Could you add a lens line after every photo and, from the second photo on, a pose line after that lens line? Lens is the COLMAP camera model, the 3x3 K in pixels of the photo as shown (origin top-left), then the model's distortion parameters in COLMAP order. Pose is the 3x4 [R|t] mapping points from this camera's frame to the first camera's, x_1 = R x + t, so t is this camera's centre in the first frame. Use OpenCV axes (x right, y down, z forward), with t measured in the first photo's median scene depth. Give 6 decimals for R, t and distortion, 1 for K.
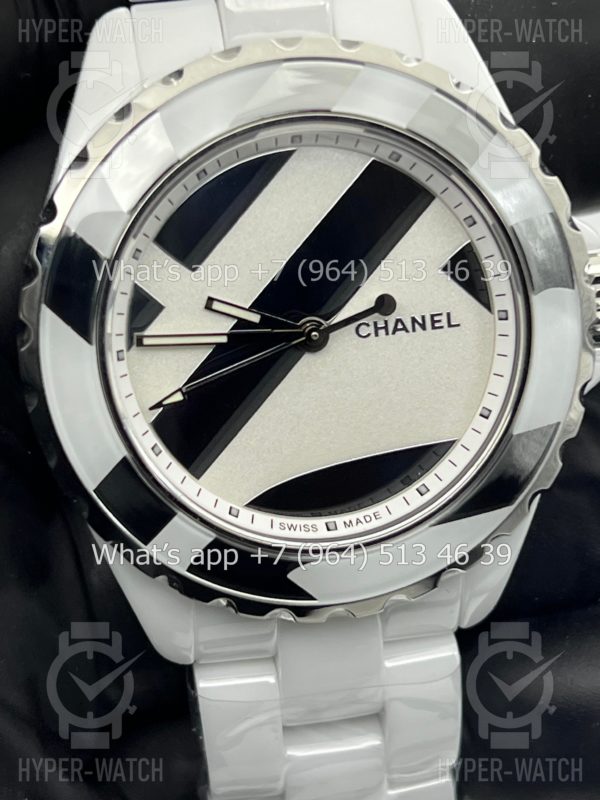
lens RADIAL K [[1843.7, 0, 300.0], [0, 1843.7, 400.0], [0, 0, 1]] dist [0.219407, -0.303158]
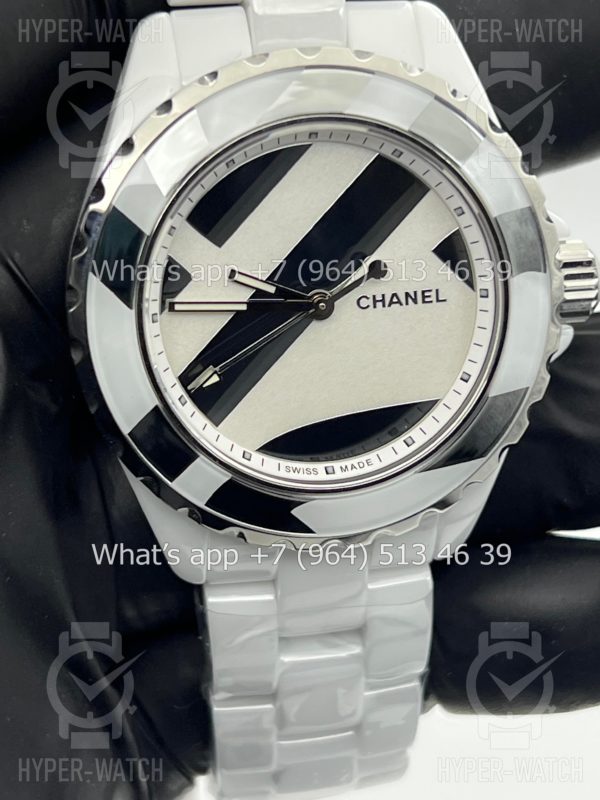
lens RADIAL K [[1843.7, 0, 300.0], [0, 1843.7, 400.0], [0, 0, 1]] dist [0.219407, -0.303158]
pose [[0.998837, 0.033555, 0.034622, -0.043606], [-0.035120, 0.998341, 0.045626, -0.028225], [-0.033034, -0.046789, 0.998358, -0.156516]]
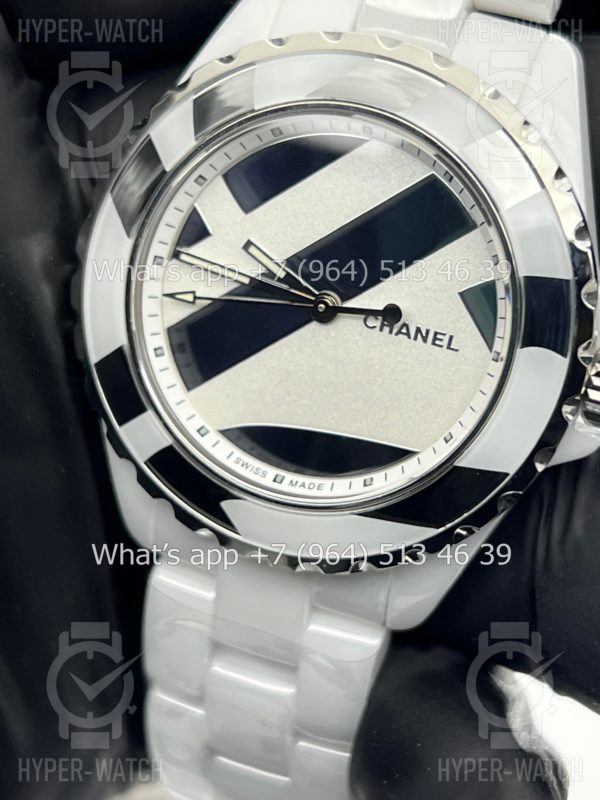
lens RADIAL K [[1843.7, 0, 300.0], [0, 1843.7, 400.0], [0, 0, 1]] dist [0.219407, -0.303158]
pose [[0.849609, 0.376514, -0.369327, 0.412219], [-0.369664, 0.924581, 0.092189, -0.079178], [0.376183, 0.058202, 0.924716, 0.001851]]
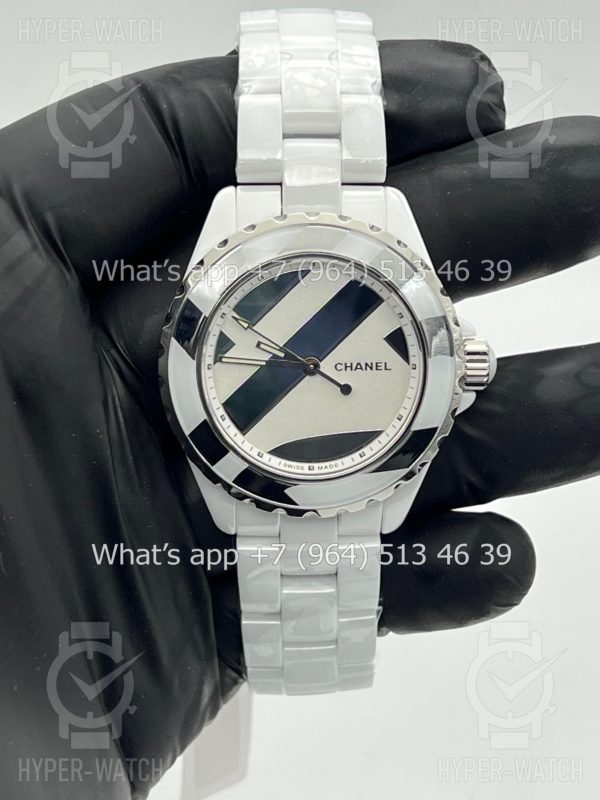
lens RADIAL K [[1843.7, 0, 300.0], [0, 1843.7, 400.0], [0, 0, 1]] dist [0.219407, -0.303158]
pose [[0.987691, 0.107986, -0.113159, 0.213218], [-0.107412, 0.994152, 0.011173, -0.020977], [0.113704, 0.001119, 0.993514, -0.883843]]
